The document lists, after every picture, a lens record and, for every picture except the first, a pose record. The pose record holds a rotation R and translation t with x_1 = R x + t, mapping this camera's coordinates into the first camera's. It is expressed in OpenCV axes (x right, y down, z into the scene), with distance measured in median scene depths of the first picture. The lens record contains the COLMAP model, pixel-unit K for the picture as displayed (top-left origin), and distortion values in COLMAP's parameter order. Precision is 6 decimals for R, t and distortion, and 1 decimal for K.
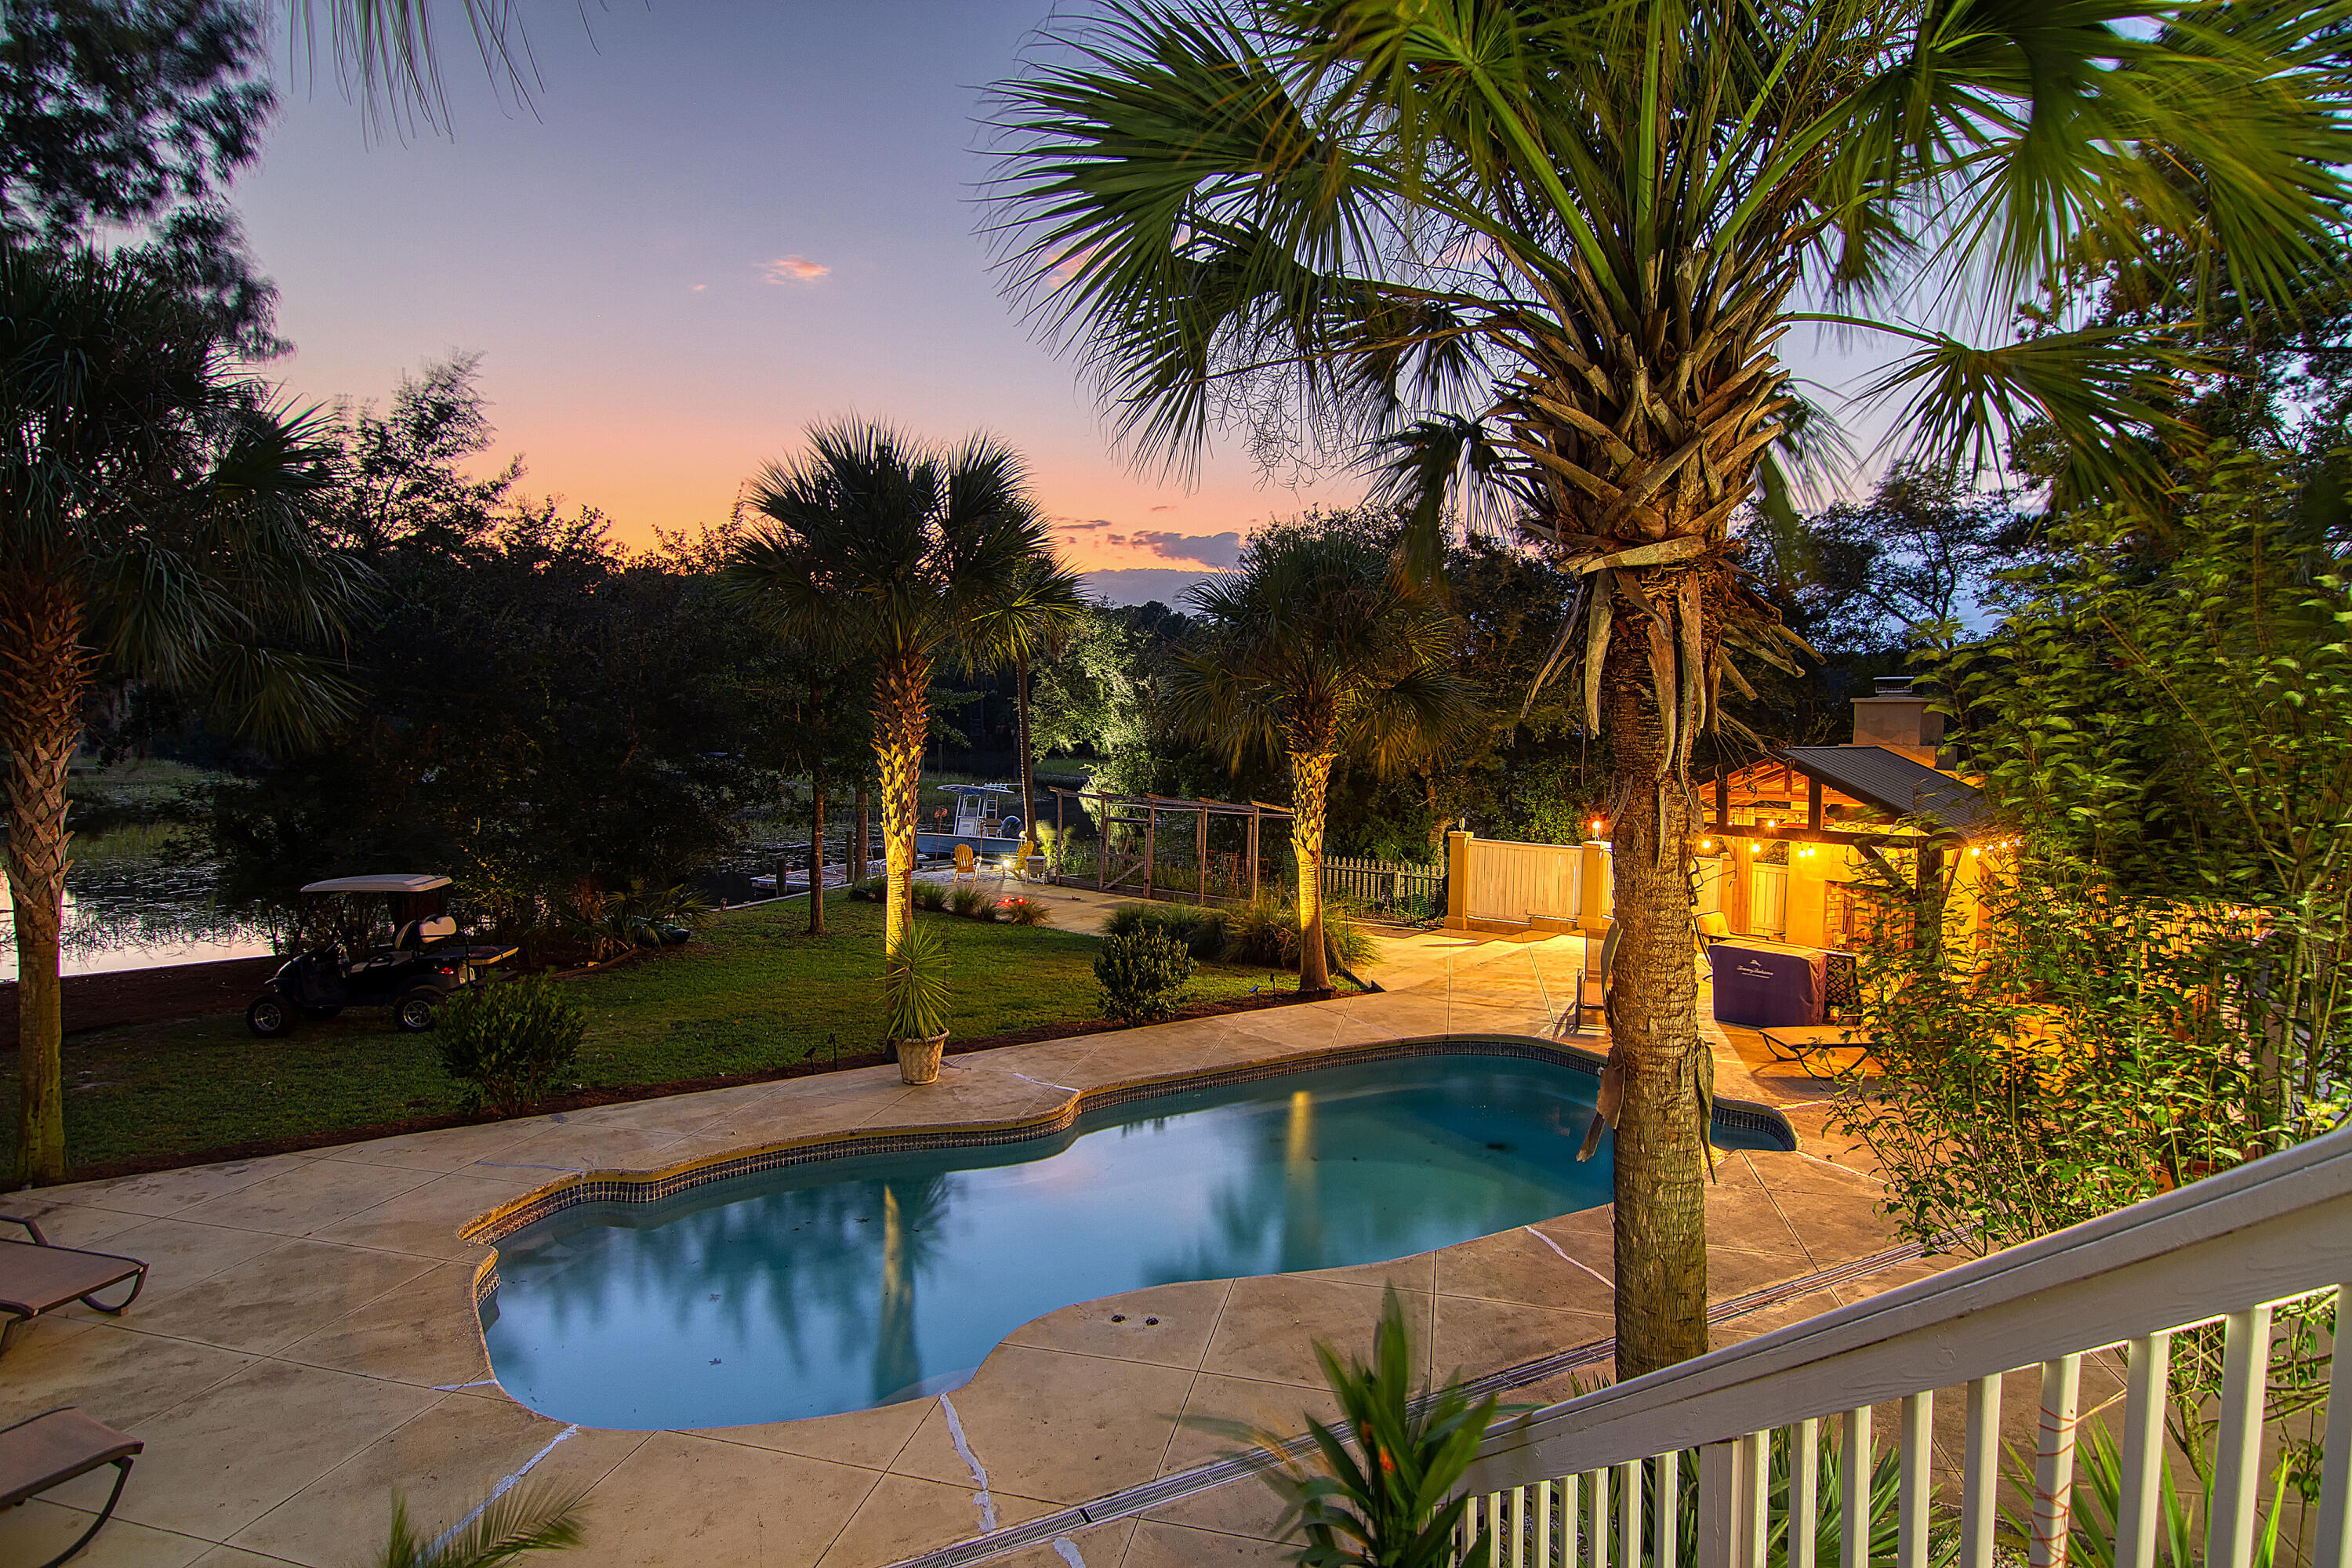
lens RADIAL K [[1192.5, 0, 1176.0], [0, 1192.5, 784.0], [0, 0, 1]] dist [-0.015650, -0.000300]
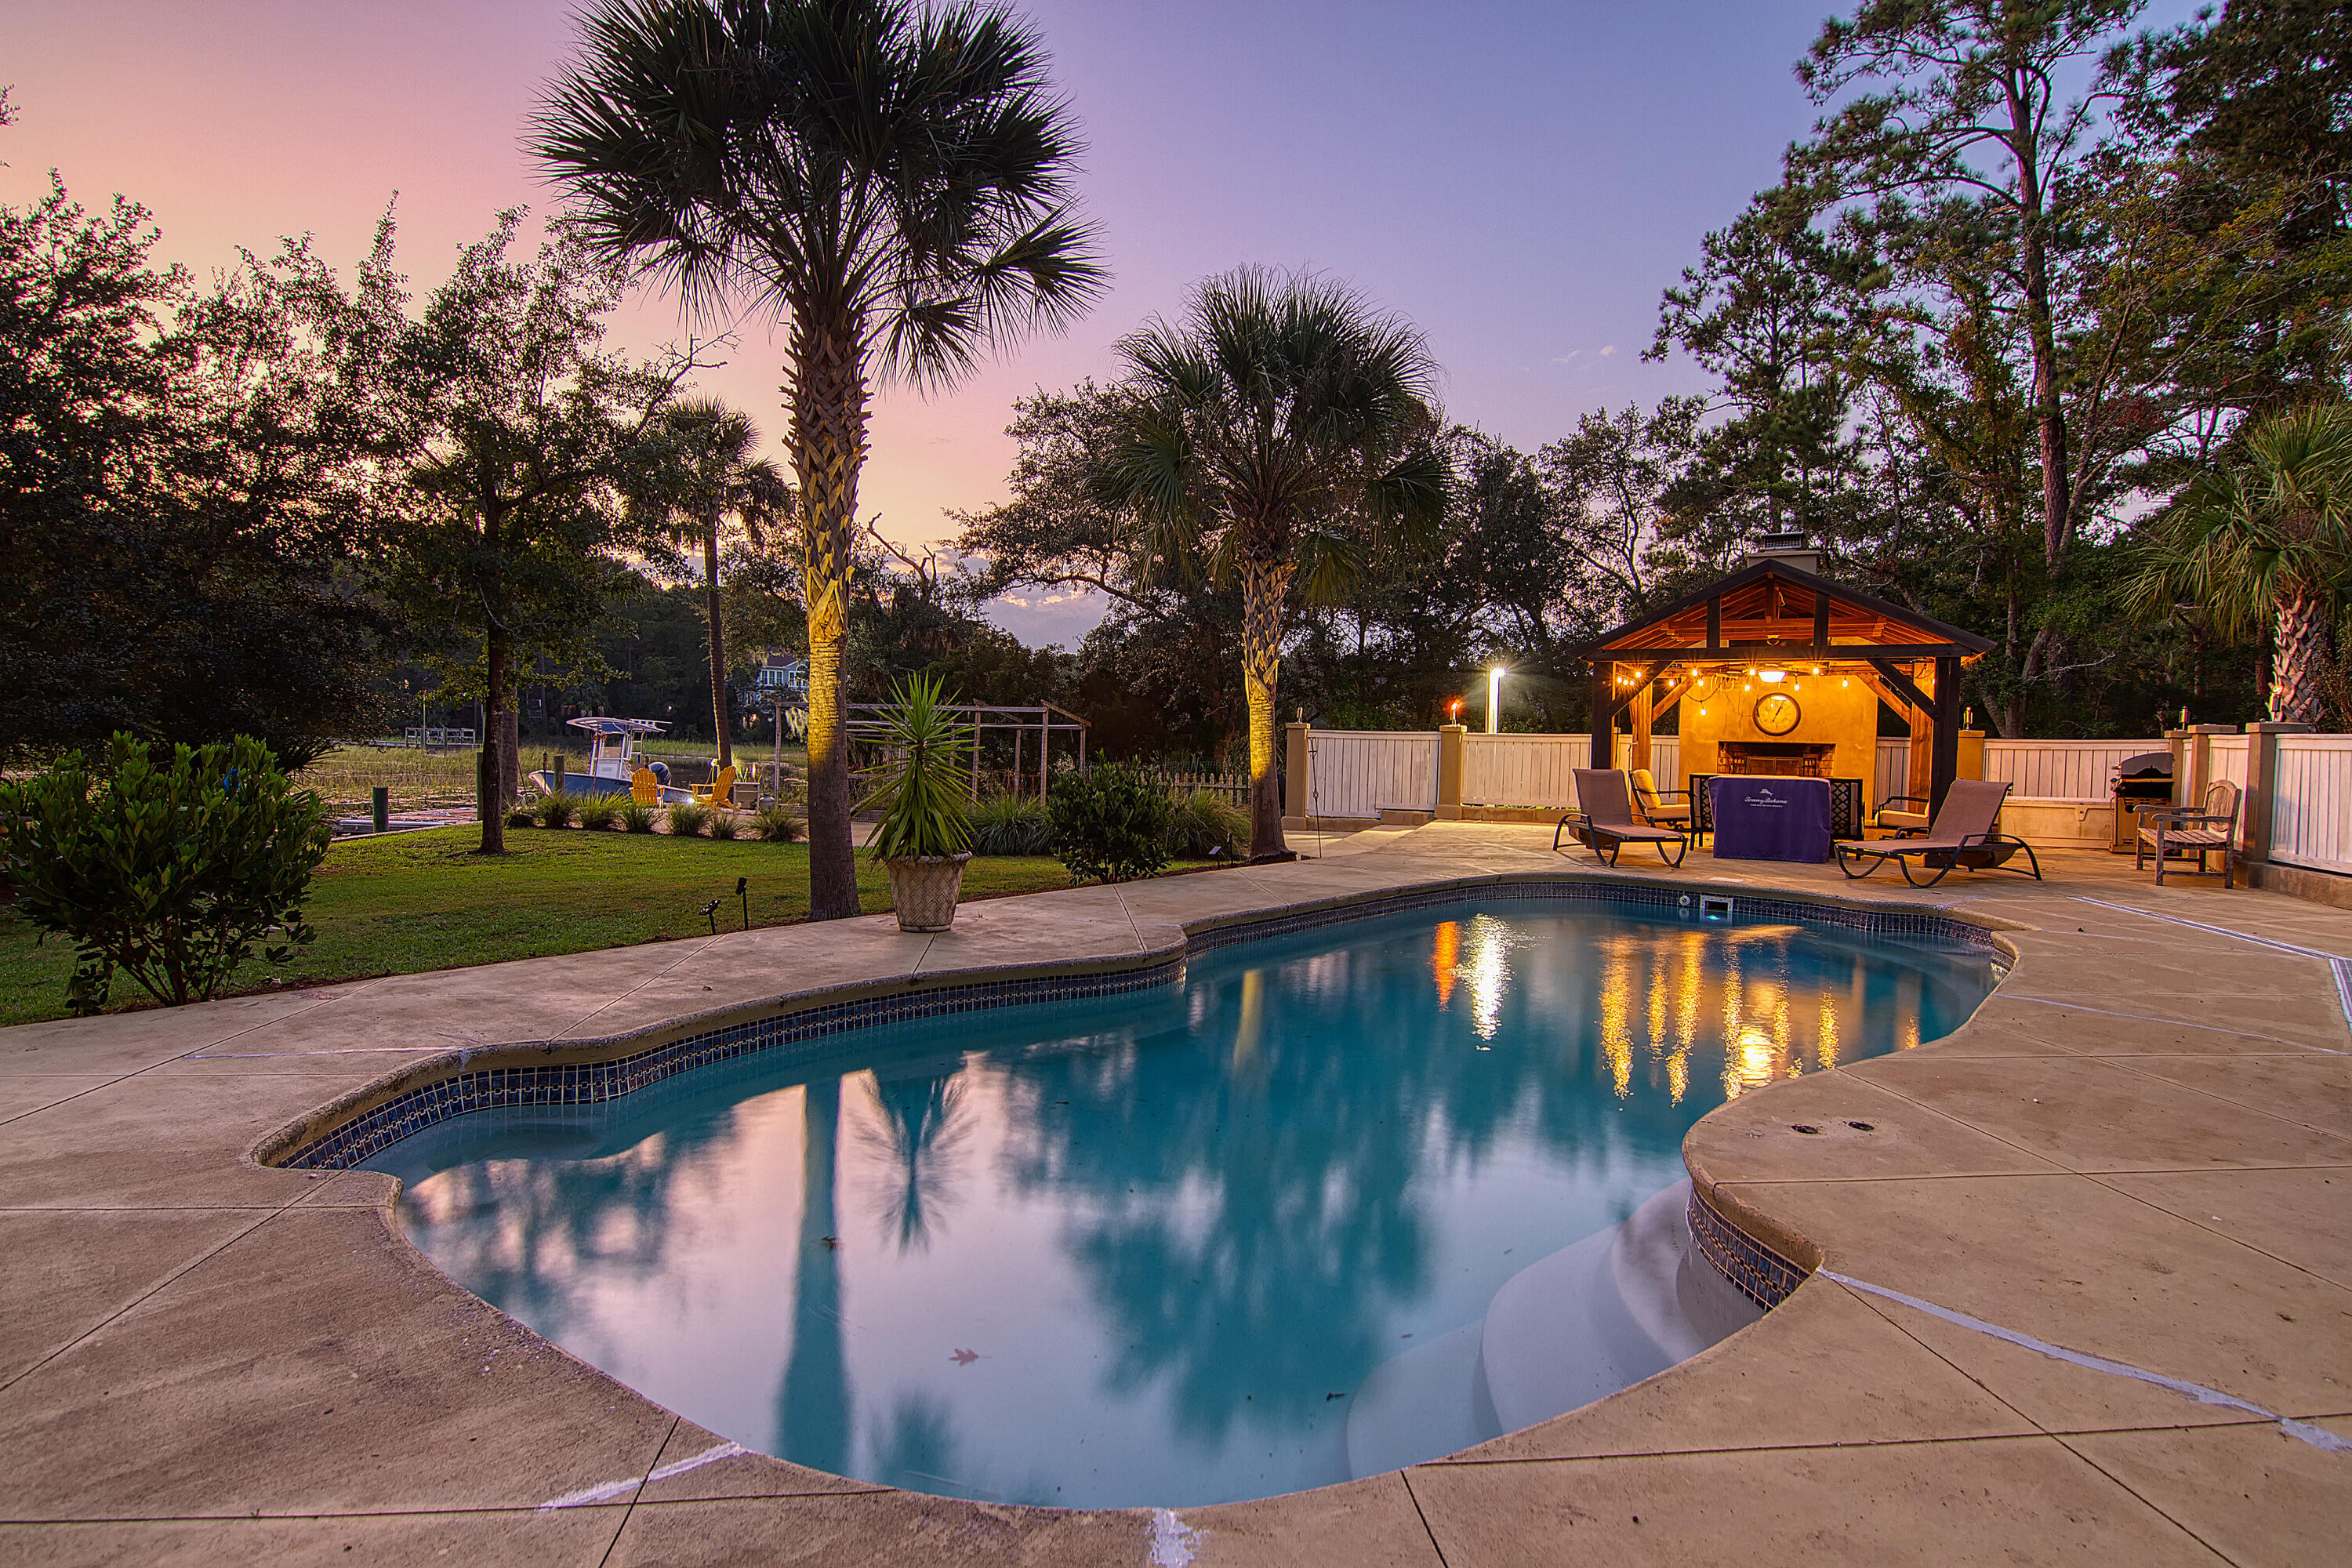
lens RADIAL K [[1192.5, 0, 1176.0], [0, 1192.5, 784.0], [0, 0, 1]] dist [-0.015650, -0.000300]
pose [[0.941473, -0.004912, 0.337053, -0.220929], [0.005509, 0.999984, -0.000816, 0.125256], [-0.337044, 0.002626, 0.941485, 0.253294]]
